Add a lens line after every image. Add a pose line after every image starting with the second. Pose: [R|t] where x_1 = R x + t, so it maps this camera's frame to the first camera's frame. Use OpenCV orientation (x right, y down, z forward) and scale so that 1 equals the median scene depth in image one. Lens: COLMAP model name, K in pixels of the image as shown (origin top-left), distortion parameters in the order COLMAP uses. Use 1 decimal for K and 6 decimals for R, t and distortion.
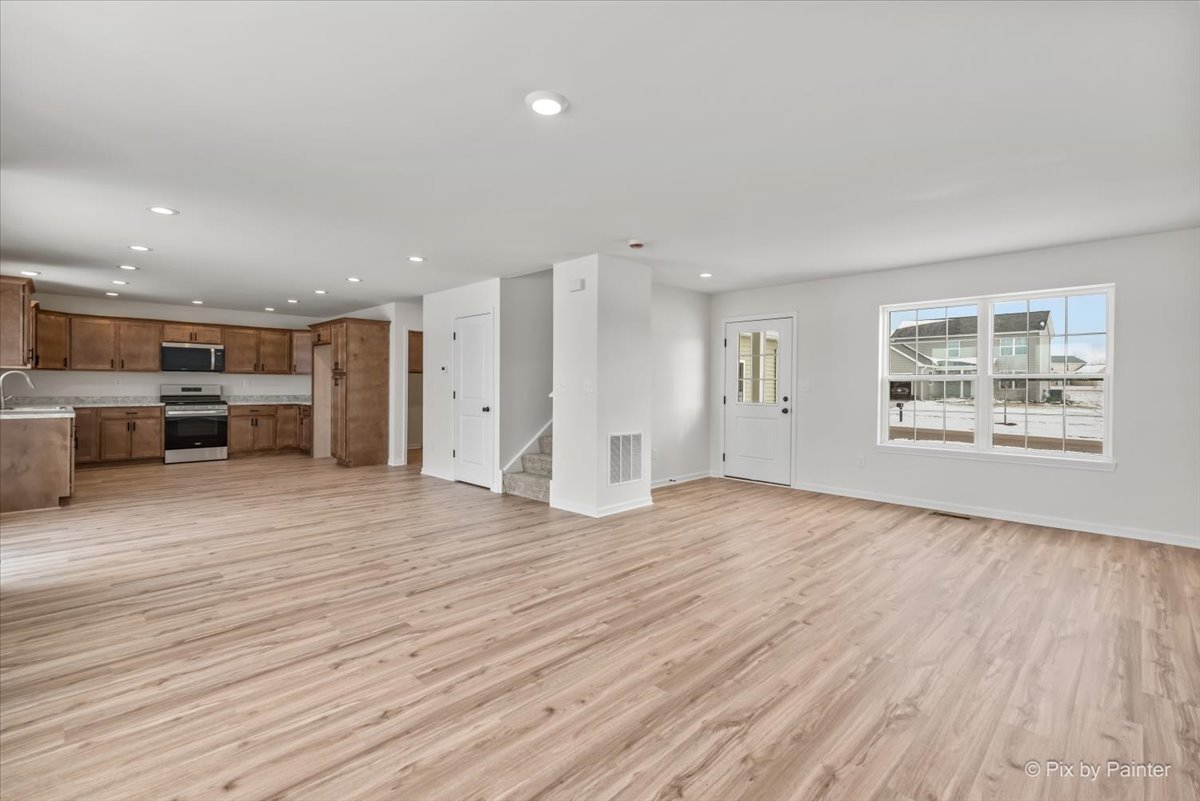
lens RADIAL K [[526.5, 0, 605.2], [0, 526.5, 400.8], [0, 0, 1]] dist [0.009394, -0.000097]
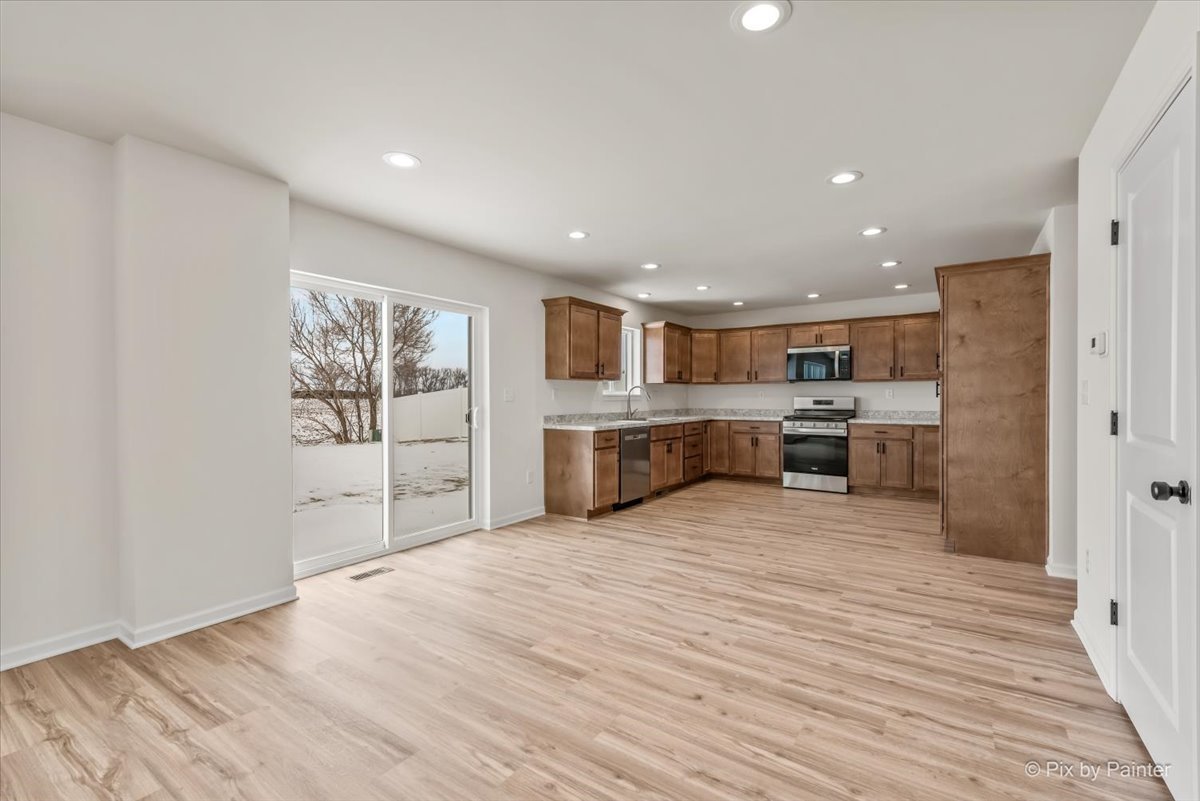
lens RADIAL K [[526.5, 0, 605.2], [0, 526.5, 400.8], [0, 0, 1]] dist [0.009394, -0.000097]
pose [[0.185841, 0.000997, -0.982579, -0.030753], [-0.024576, 0.999691, -0.003634, -0.013455], [0.982272, 0.024823, 0.185808, 0.551321]]
